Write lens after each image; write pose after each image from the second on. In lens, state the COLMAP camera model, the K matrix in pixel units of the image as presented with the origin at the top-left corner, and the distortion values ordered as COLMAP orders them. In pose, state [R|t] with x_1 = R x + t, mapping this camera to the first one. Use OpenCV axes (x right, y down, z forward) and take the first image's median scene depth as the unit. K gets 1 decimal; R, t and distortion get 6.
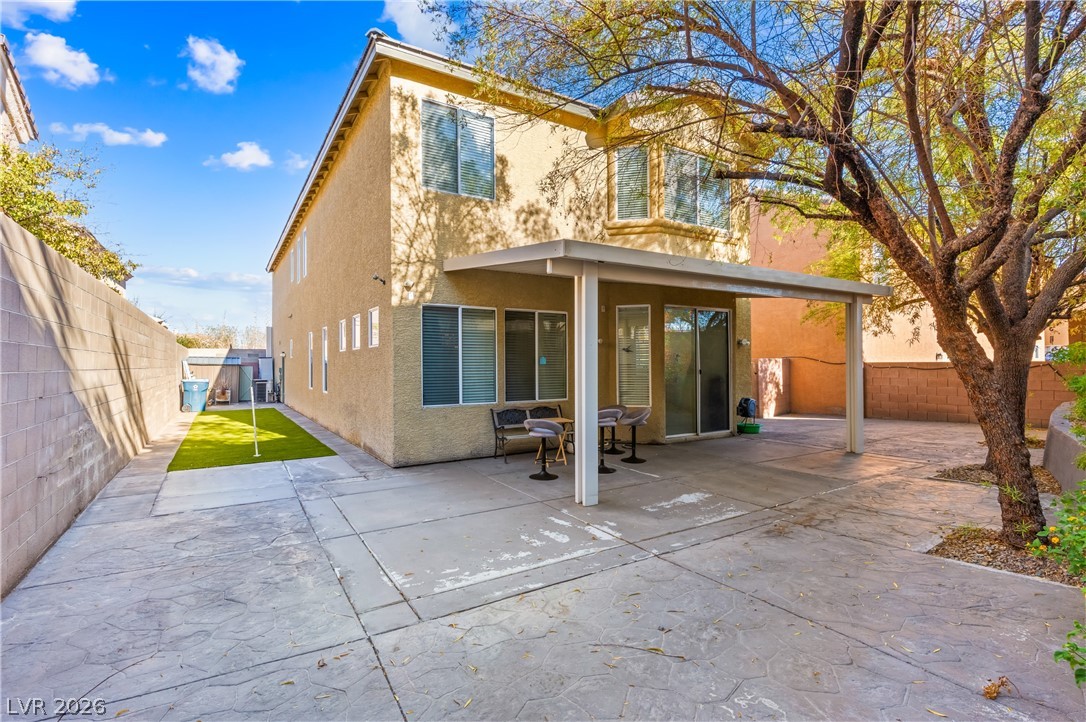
lens RADIAL K [[511.1, 0, 545.0], [0, 511.1, 360.7], [0, 0, 1]] dist [0.003236, -0.001221]
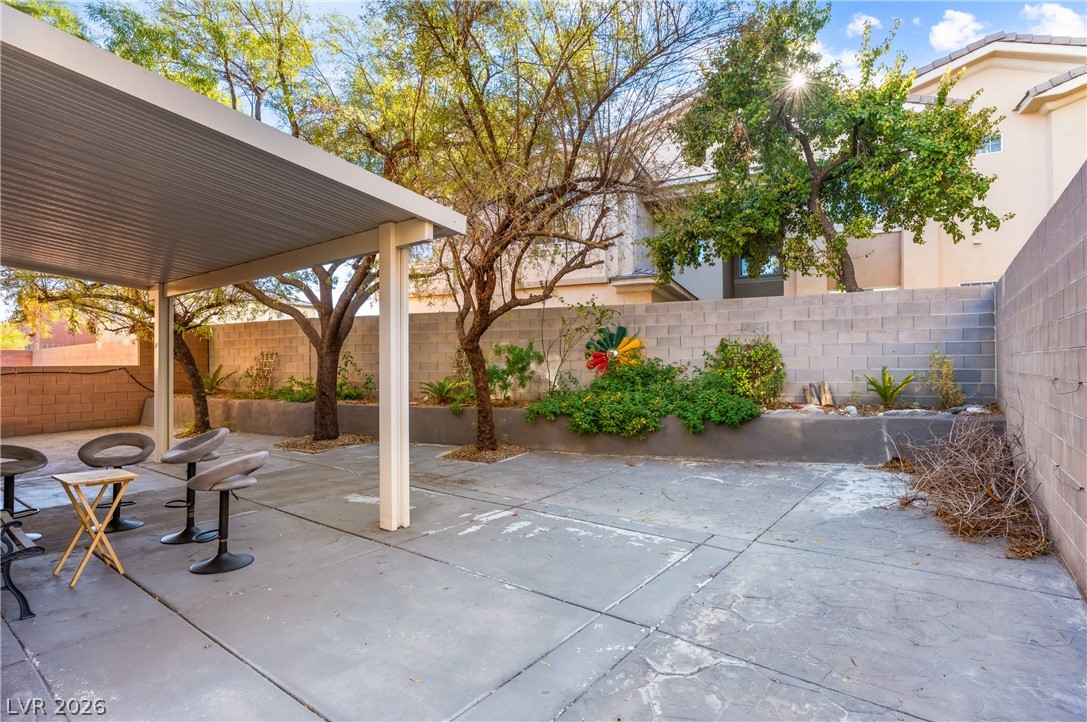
lens RADIAL K [[511.6, 0, 552.7], [0, 511.6, 360.3], [0, 0, 1]] dist [0.003236, -0.001221]
pose [[-0.350525, 0.016360, 0.936411, -1.066600], [0.007050, 0.999865, -0.014829, 0.036285], [-0.936527, 0.001404, -0.350593, 1.443703]]
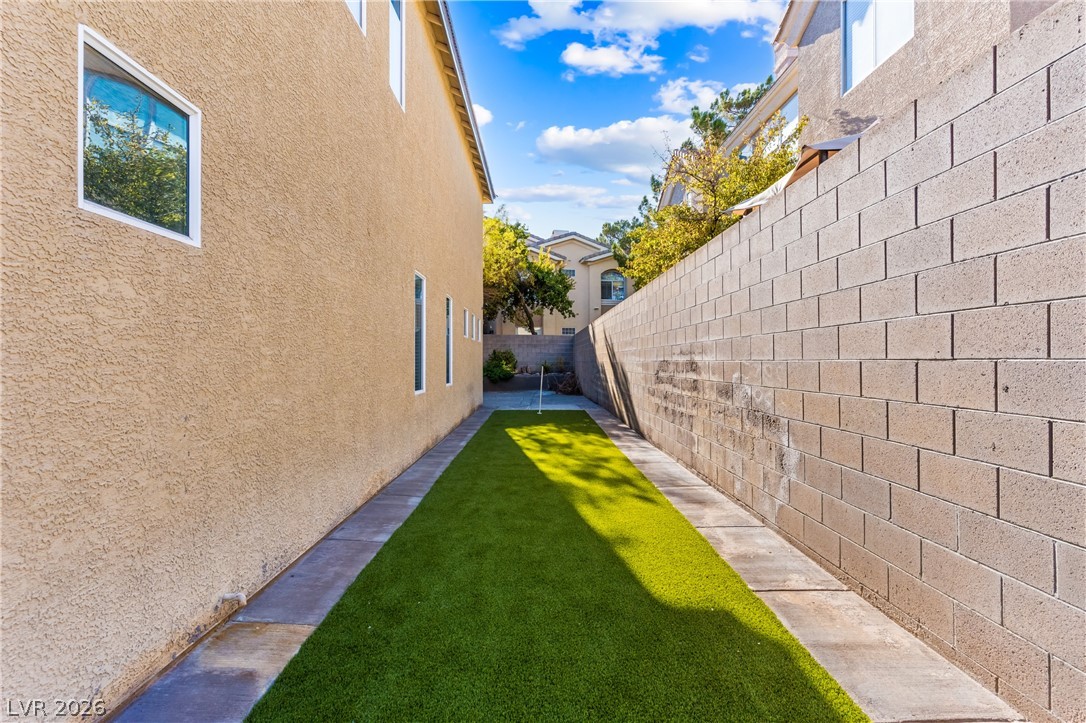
lens RADIAL K [[511.1, 0, 542.2], [0, 511.1, 361.5], [0, 0, 1]] dist [0.003236, -0.001221]
pose [[-0.847914, 0.013767, 0.529955, -2.282098], [0.009044, 0.999893, -0.011506, 0.095822], [-0.530057, -0.004963, -0.847947, 3.689569]]
